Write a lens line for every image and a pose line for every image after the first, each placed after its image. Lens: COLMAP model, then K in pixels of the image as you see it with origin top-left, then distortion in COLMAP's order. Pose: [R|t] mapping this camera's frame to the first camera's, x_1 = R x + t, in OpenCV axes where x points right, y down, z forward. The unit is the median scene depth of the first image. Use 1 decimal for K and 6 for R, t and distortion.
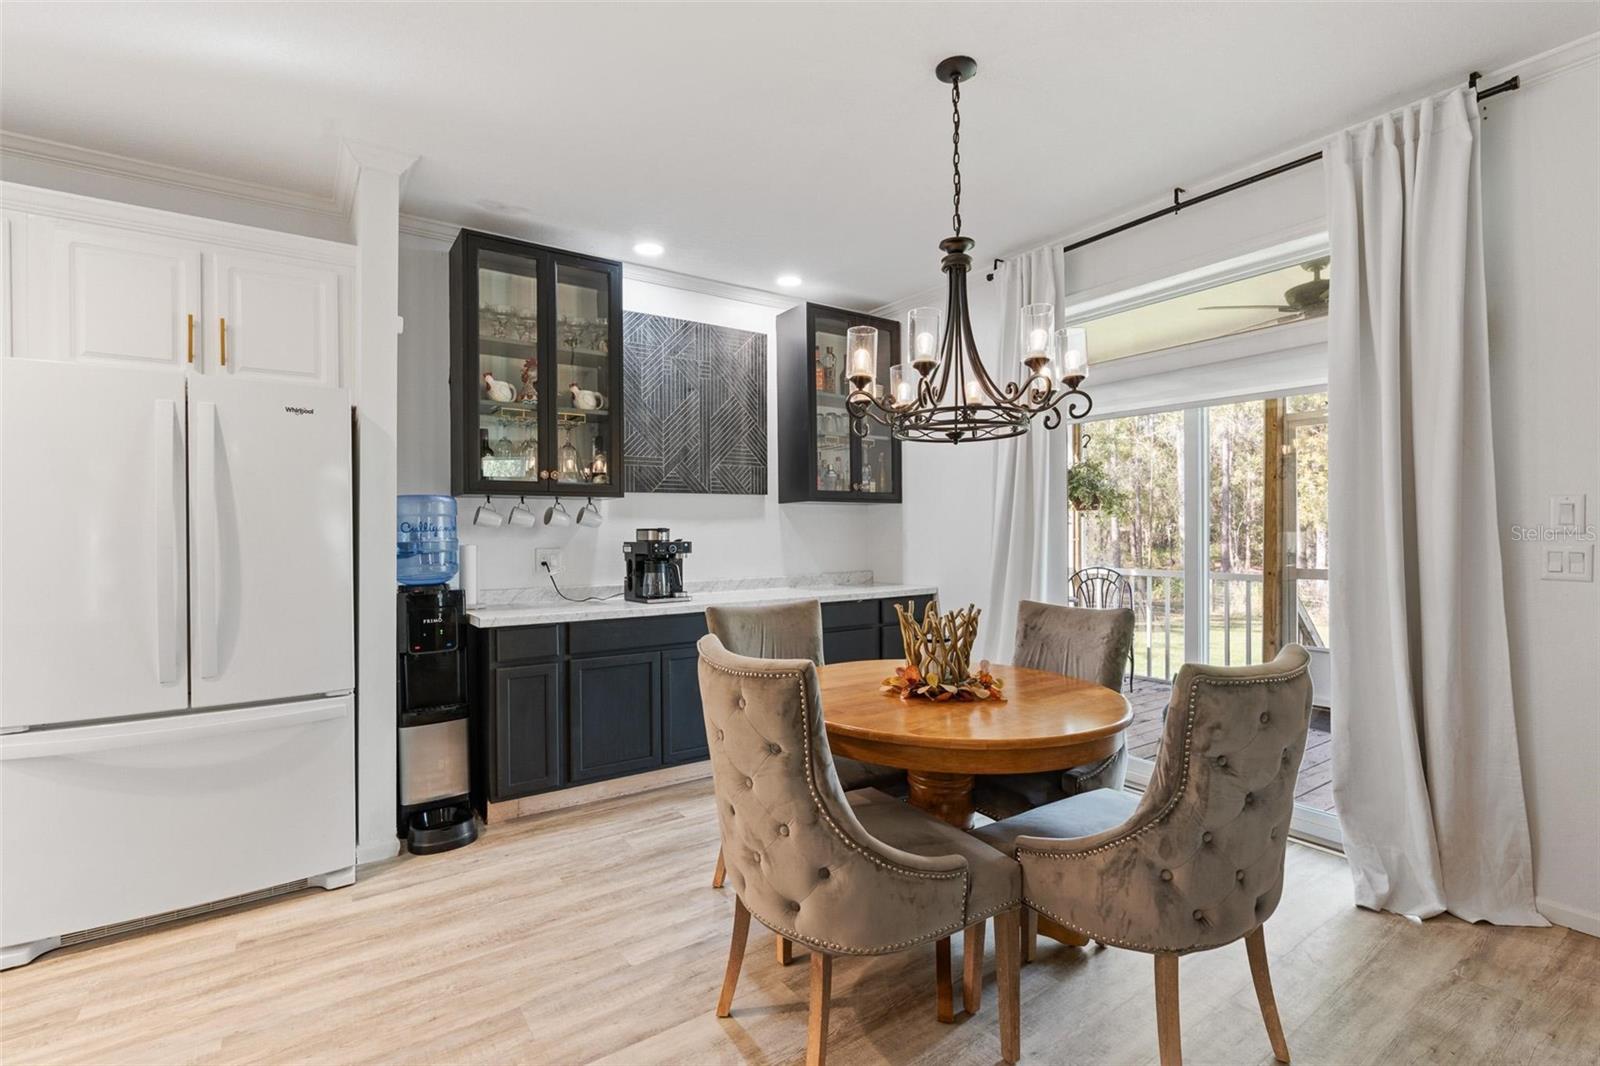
lens RADIAL K [[717.6, 0, 799.1], [0, 717.6, 530.9], [0, 0, 1]] dist [-0.002951, 0.001053]
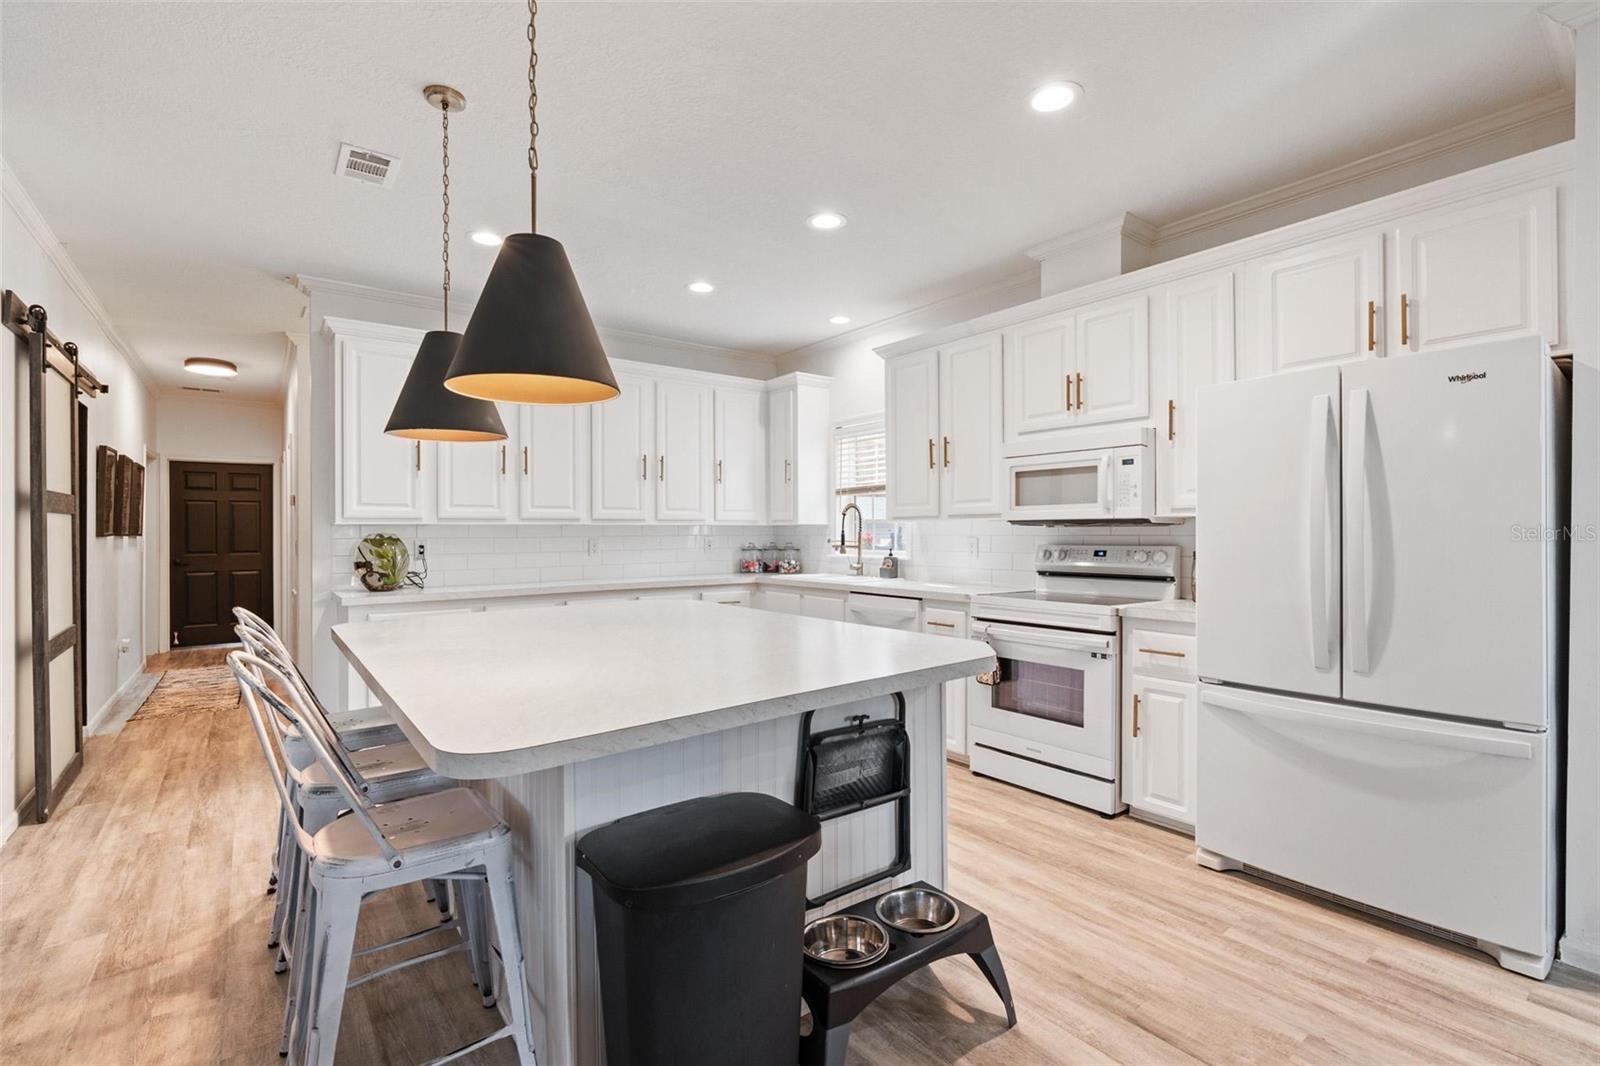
lens RADIAL K [[717.6, 0, 799.1], [0, 717.6, 530.9], [0, 0, 1]] dist [-0.002951, 0.001053]
pose [[0.053576, 0.006085, -0.998545, 0.097682], [0.007540, 0.999950, 0.006498, 0.000599], [0.998535, -0.007877, 0.053527, 0.170489]]
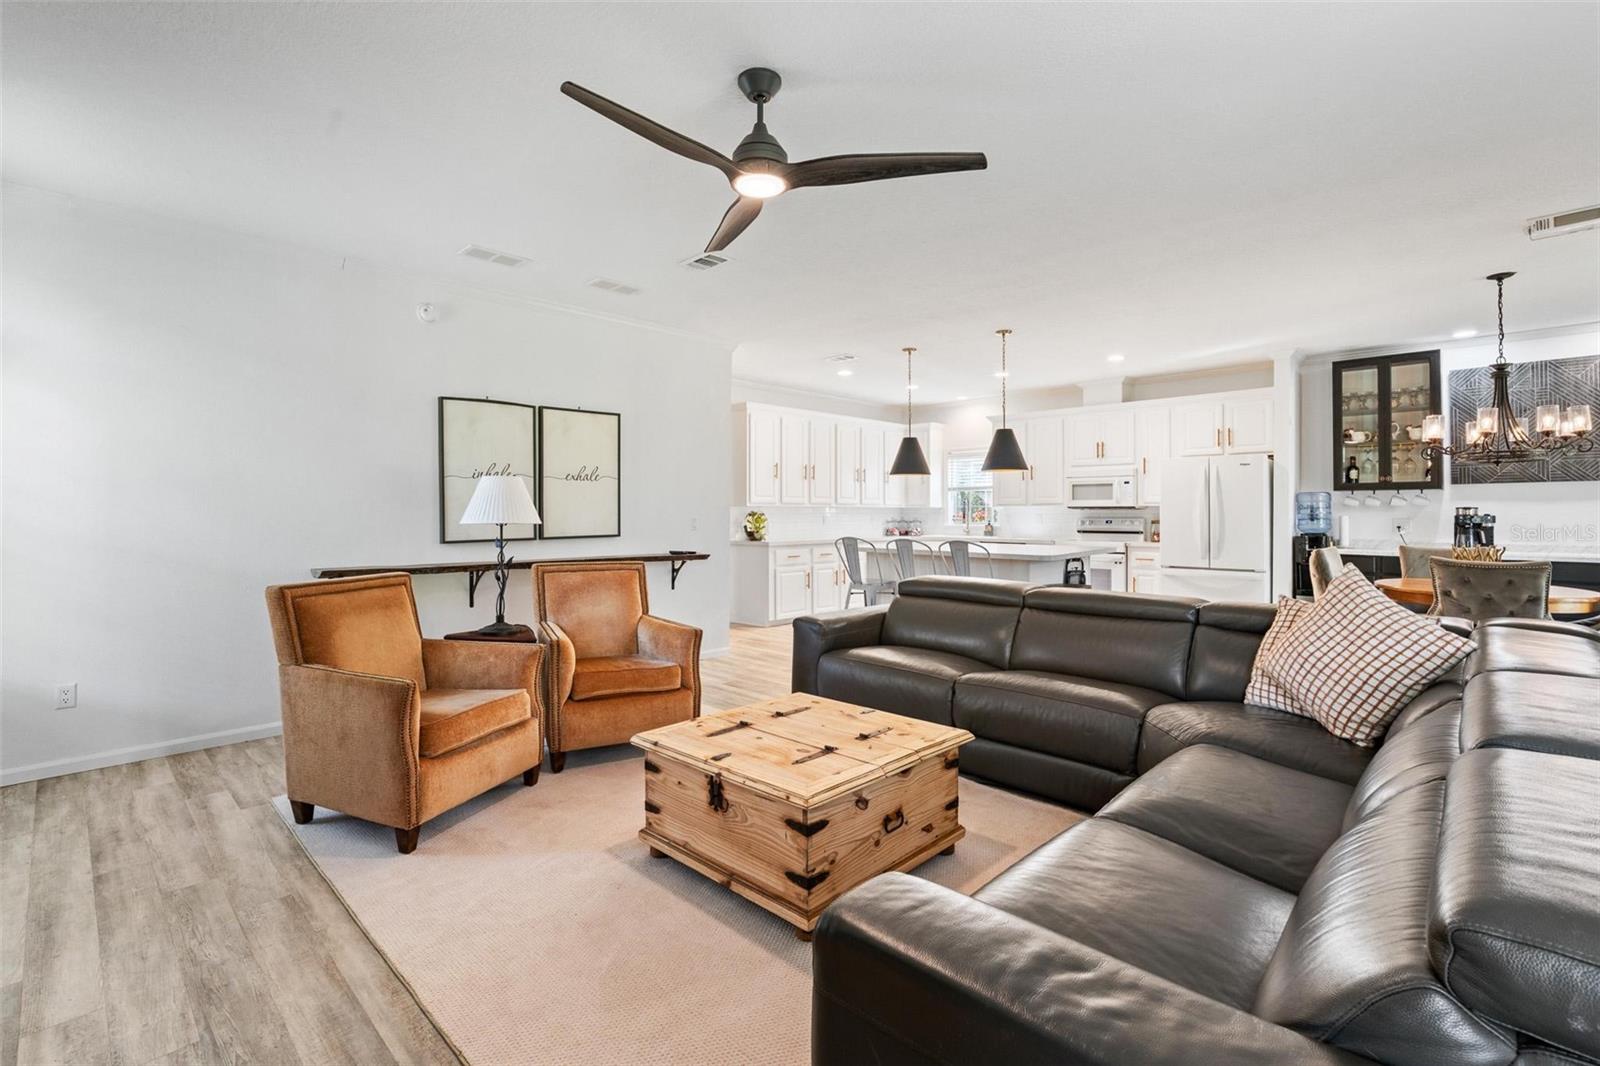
lens RADIAL K [[730.0, 0, 793.4], [0, 730.0, 504.7], [0, 0, 1]] dist [0.001607, 0.000463]
pose [[0.186320, -0.003459, -0.982483, 1.600322], [0.001417, 0.999994, -0.003252, -0.007982], [0.982488, -0.000786, 0.186323, -1.115265]]
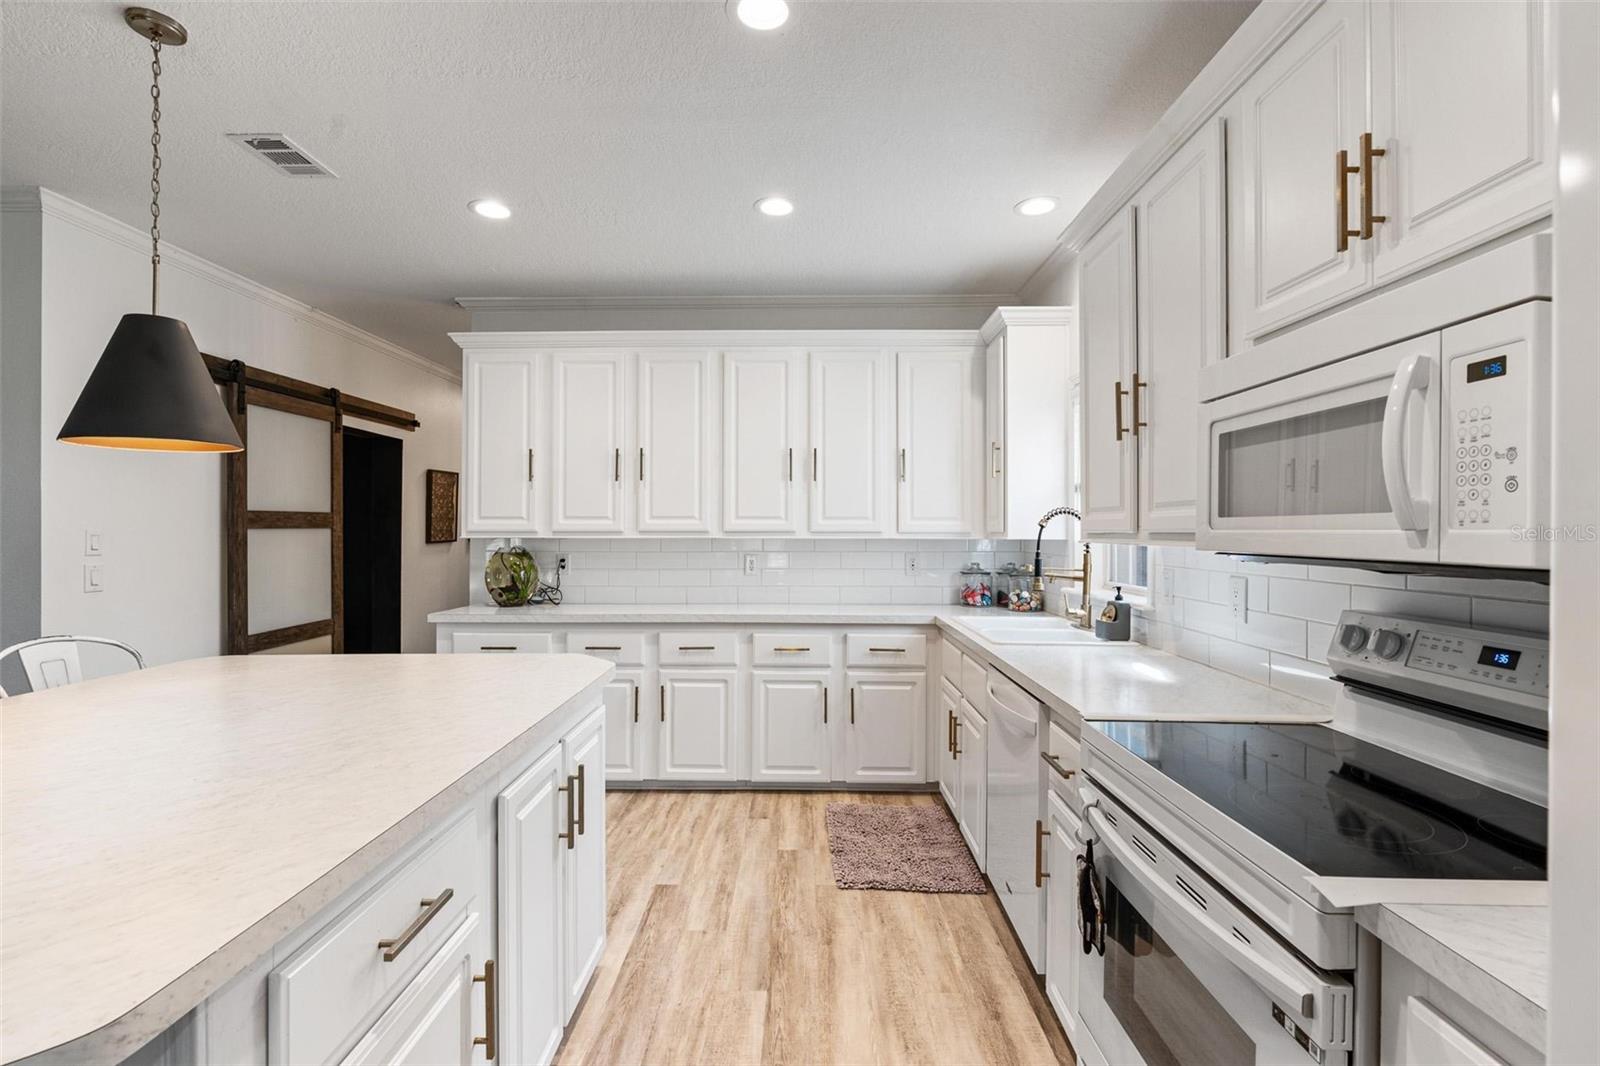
lens RADIAL K [[721.9, 0, 794.1], [0, 721.9, 526.3], [0, 0, 1]] dist [-0.003398, 0.000216]
pose [[-0.579594, 0.003844, -0.814896, -0.632282], [0.006723, 0.999977, -0.000064, -0.031587], [0.814877, -0.005516, -0.579607, 0.740695]]
